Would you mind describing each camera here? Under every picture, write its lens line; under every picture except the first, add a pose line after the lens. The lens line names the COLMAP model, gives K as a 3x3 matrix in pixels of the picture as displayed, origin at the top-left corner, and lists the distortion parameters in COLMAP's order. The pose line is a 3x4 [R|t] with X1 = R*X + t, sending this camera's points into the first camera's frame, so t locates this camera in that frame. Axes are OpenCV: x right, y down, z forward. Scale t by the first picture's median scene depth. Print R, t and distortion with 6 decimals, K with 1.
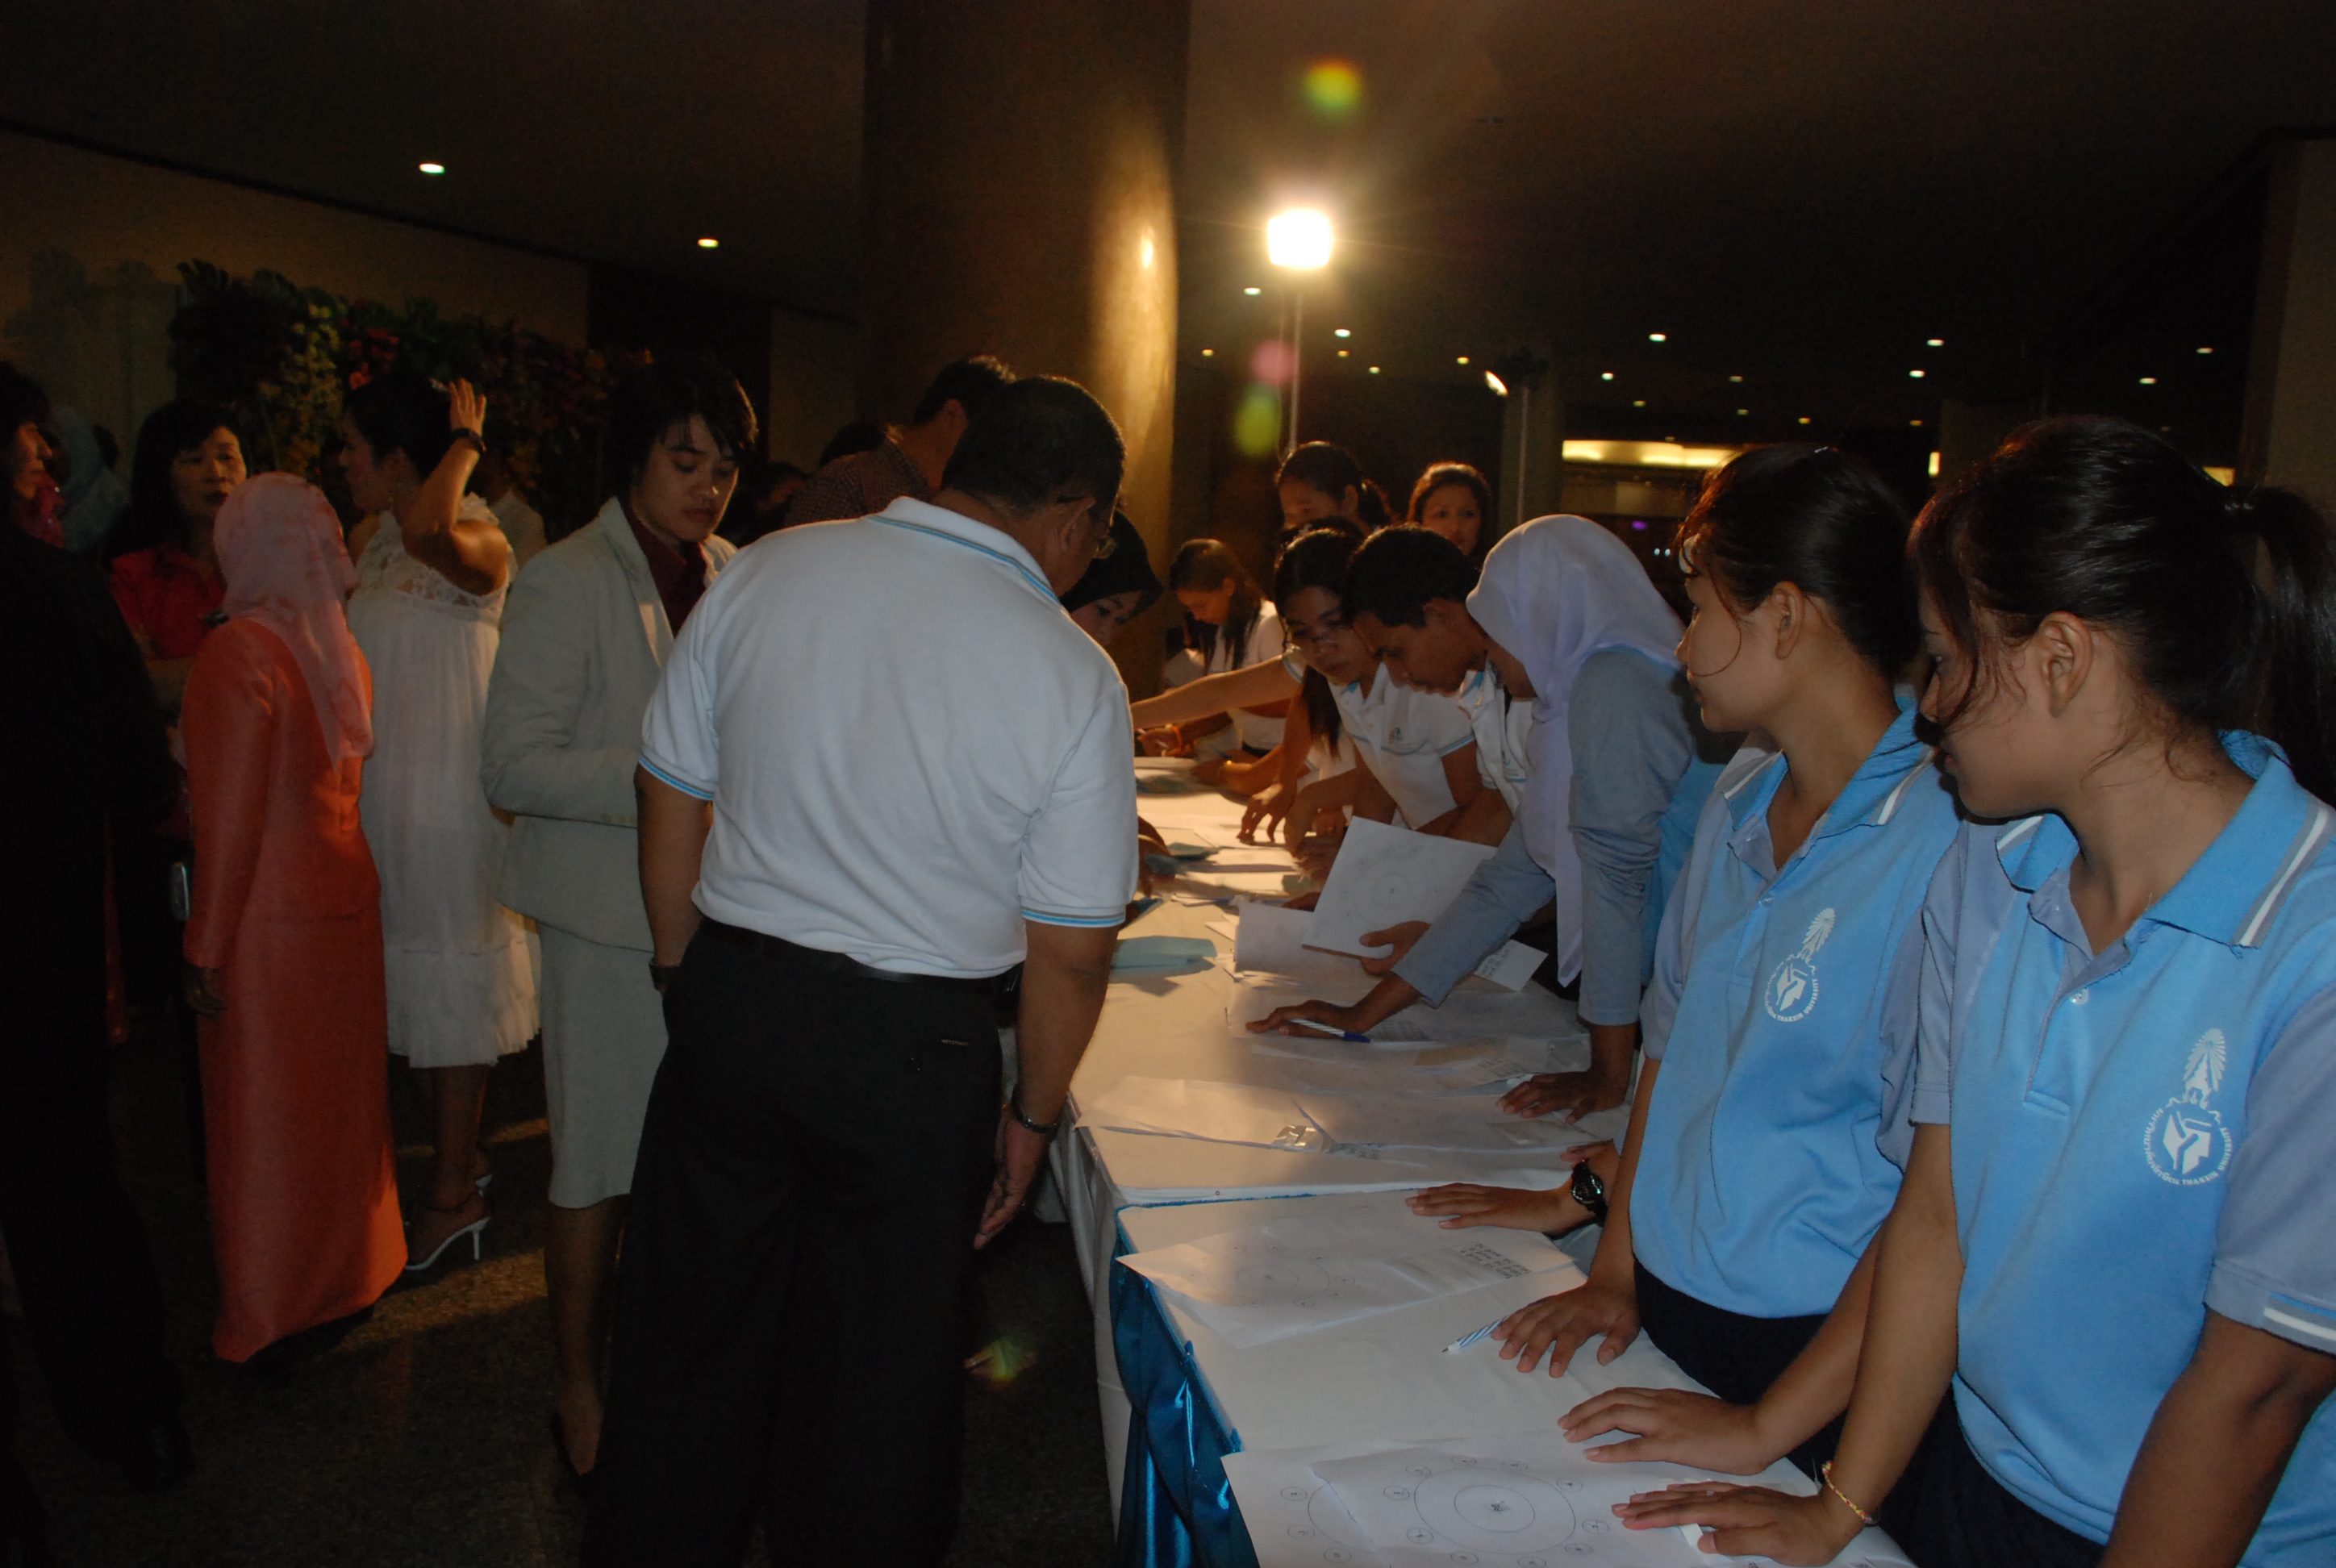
lens RADIAL K [[1947.1, 0, 1168.0], [0, 1947.1, 784.0], [0, 0, 1]] dist [-0.142754, 0.123081]
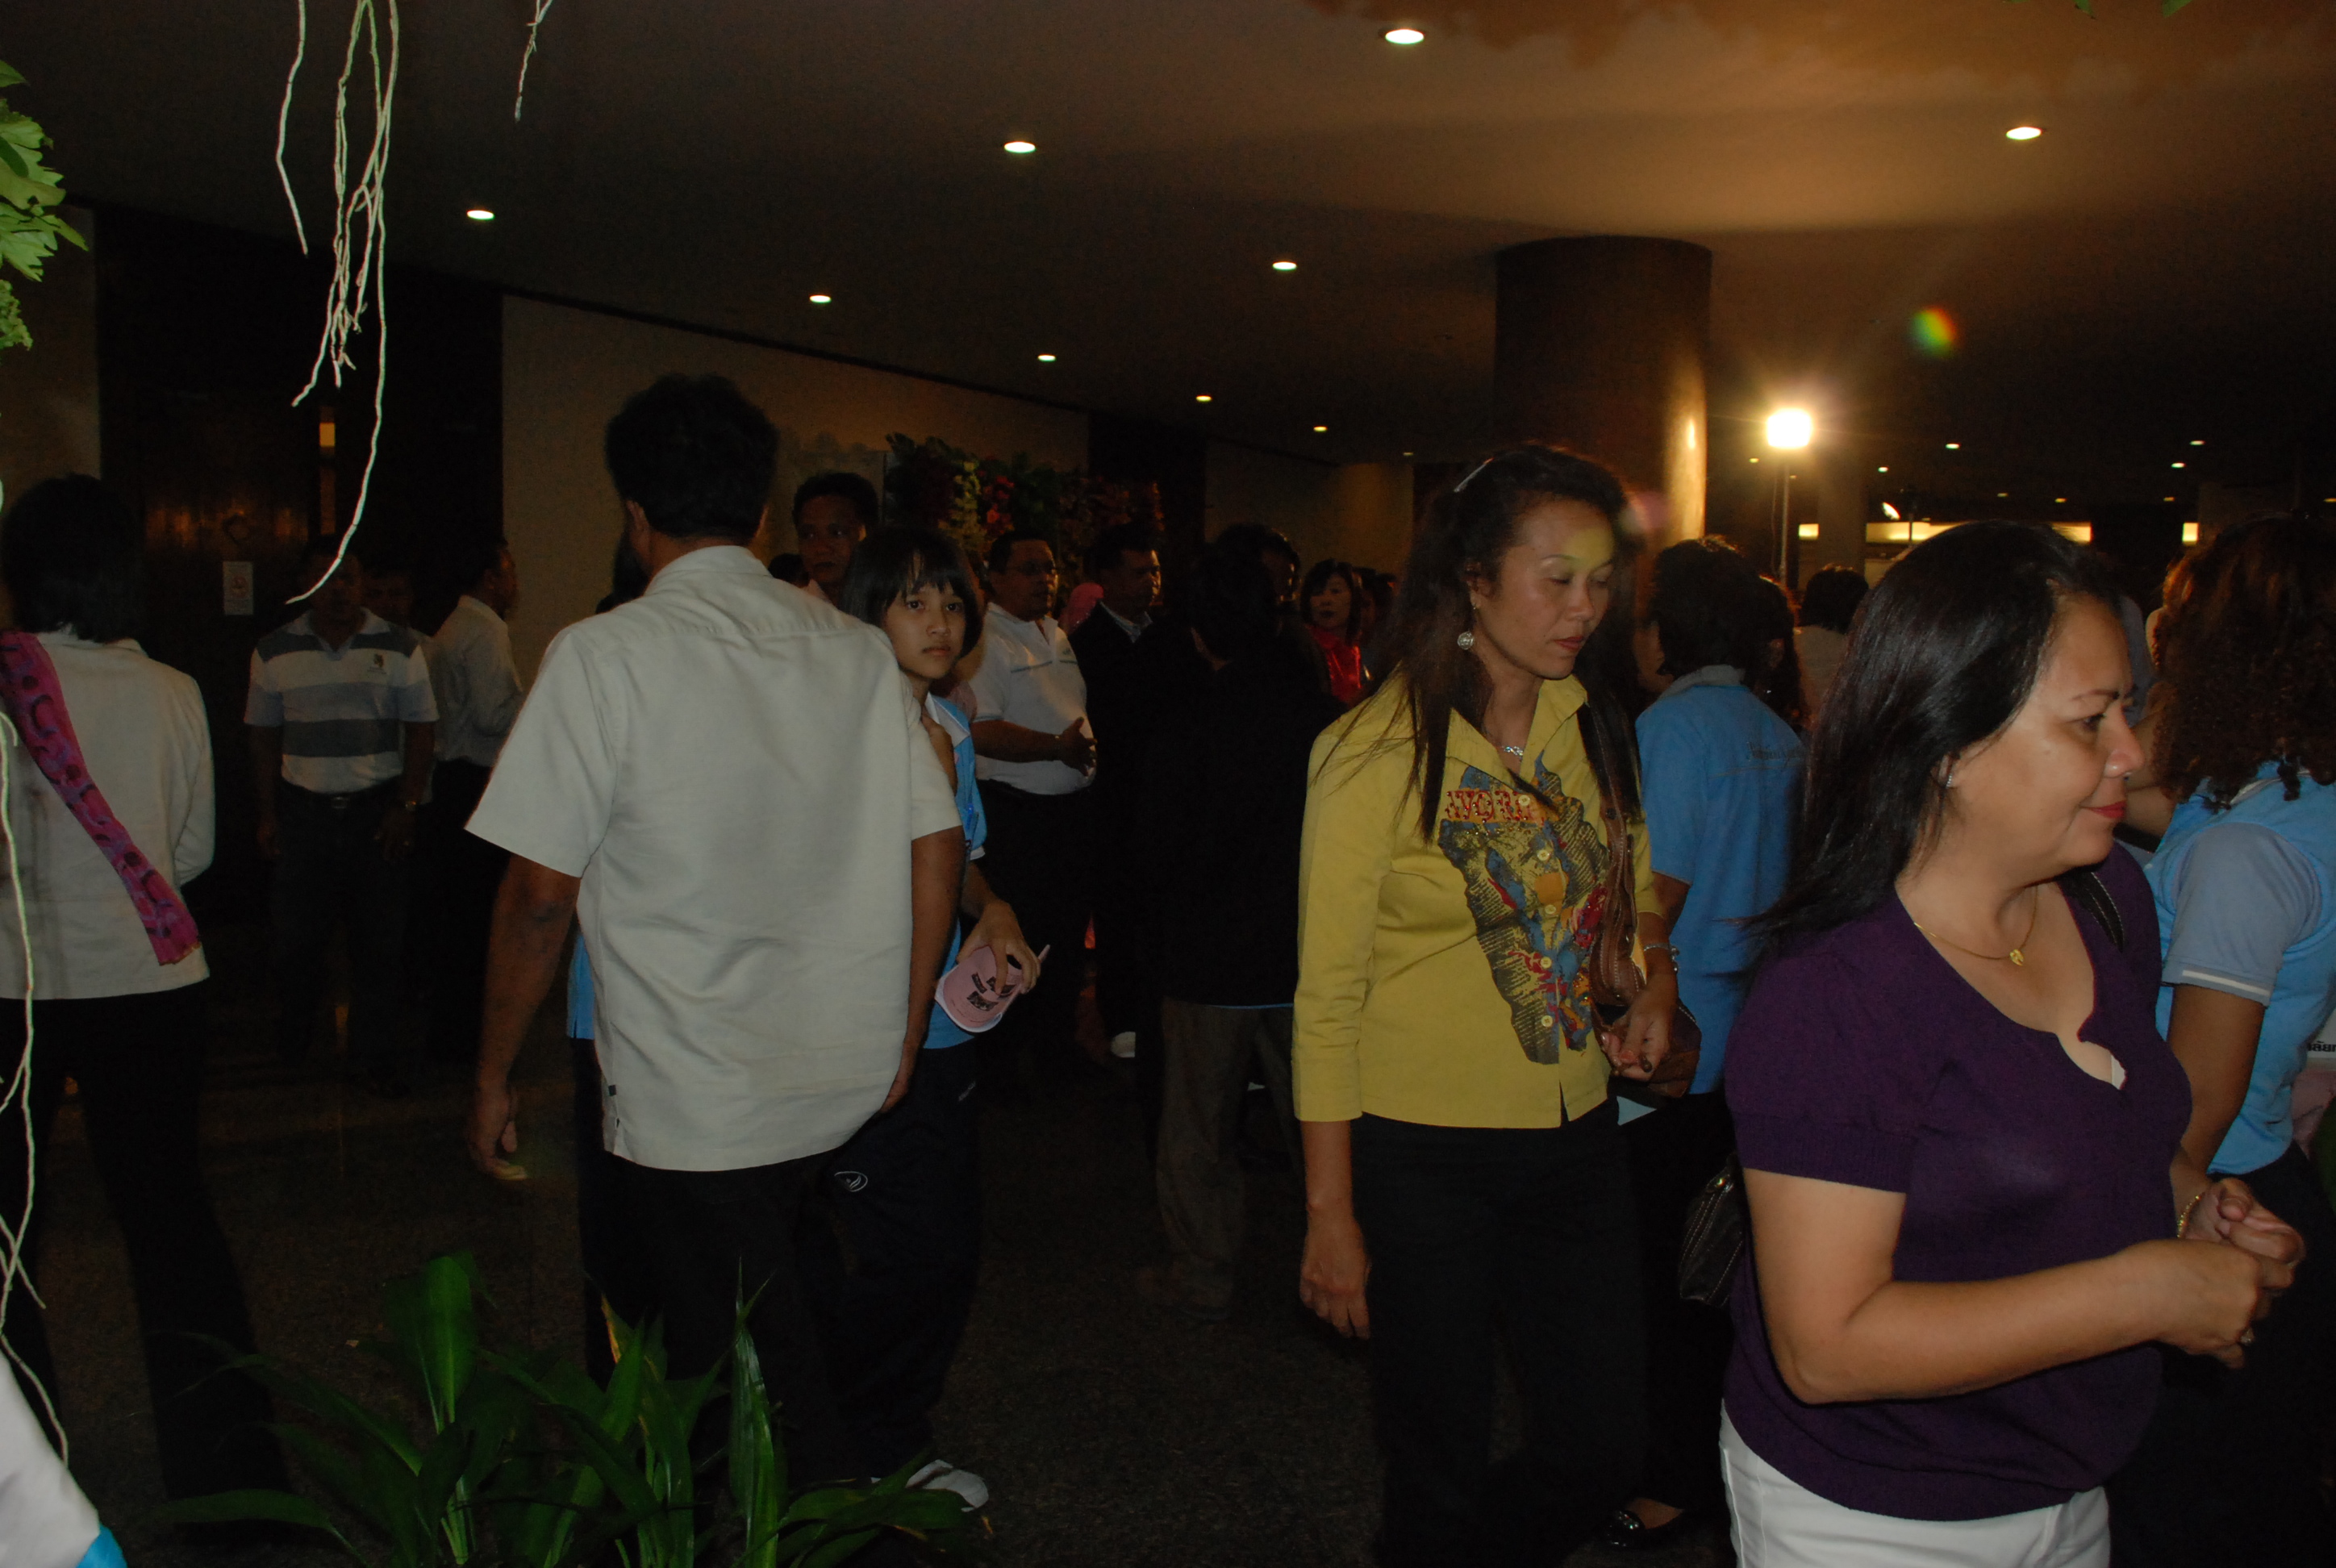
lens RADIAL K [[1947.1, 0, 1168.0], [0, 1947.1, 784.0], [0, 0, 1]] dist [-0.142754, 0.123081]
pose [[0.993689, -0.015103, -0.111148, -0.158853], [0.010133, 0.998929, -0.045145, 0.038941], [0.111711, 0.043734, 0.992778, -0.338477]]
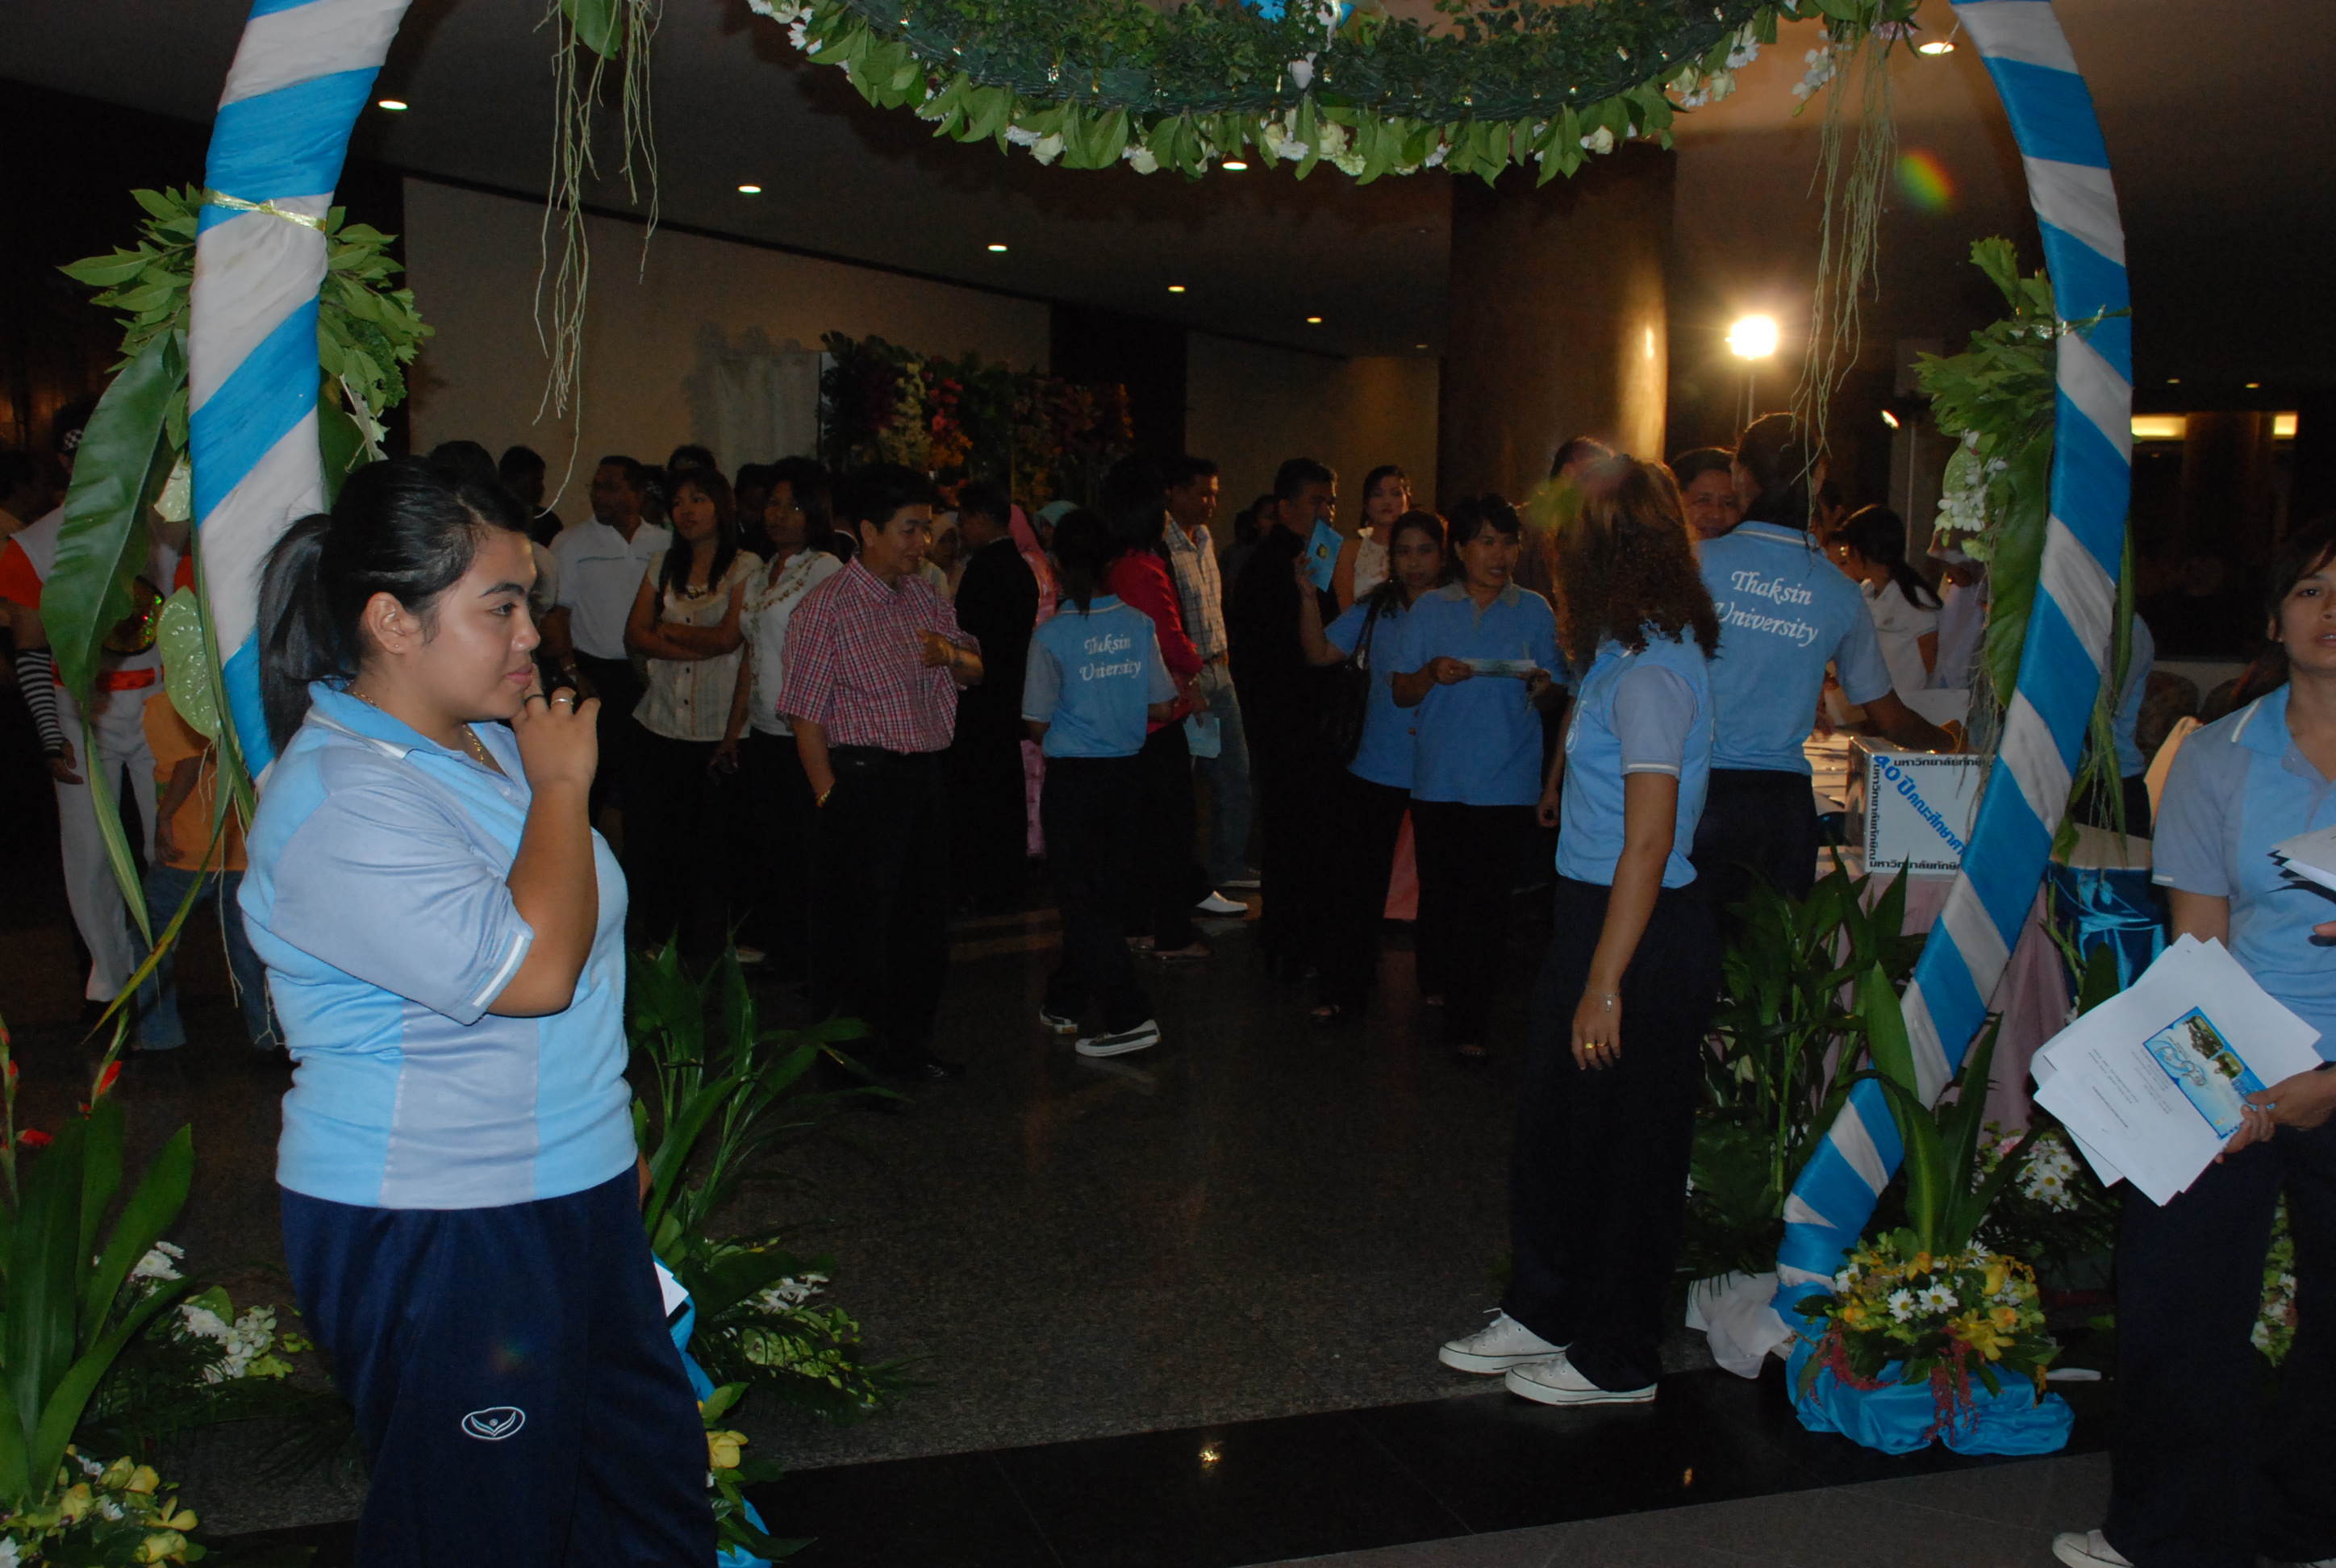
lens RADIAL K [[2424.4, 0, 1168.0], [0, 2424.4, 784.0], [0, 0, 1]] dist [0.091403, 0.000827]
pose [[0.993335, -0.007765, -0.114997, -0.101171], [0.004557, 0.999594, -0.028140, 0.068459], [0.115169, 0.027428, 0.992967, -0.555485]]
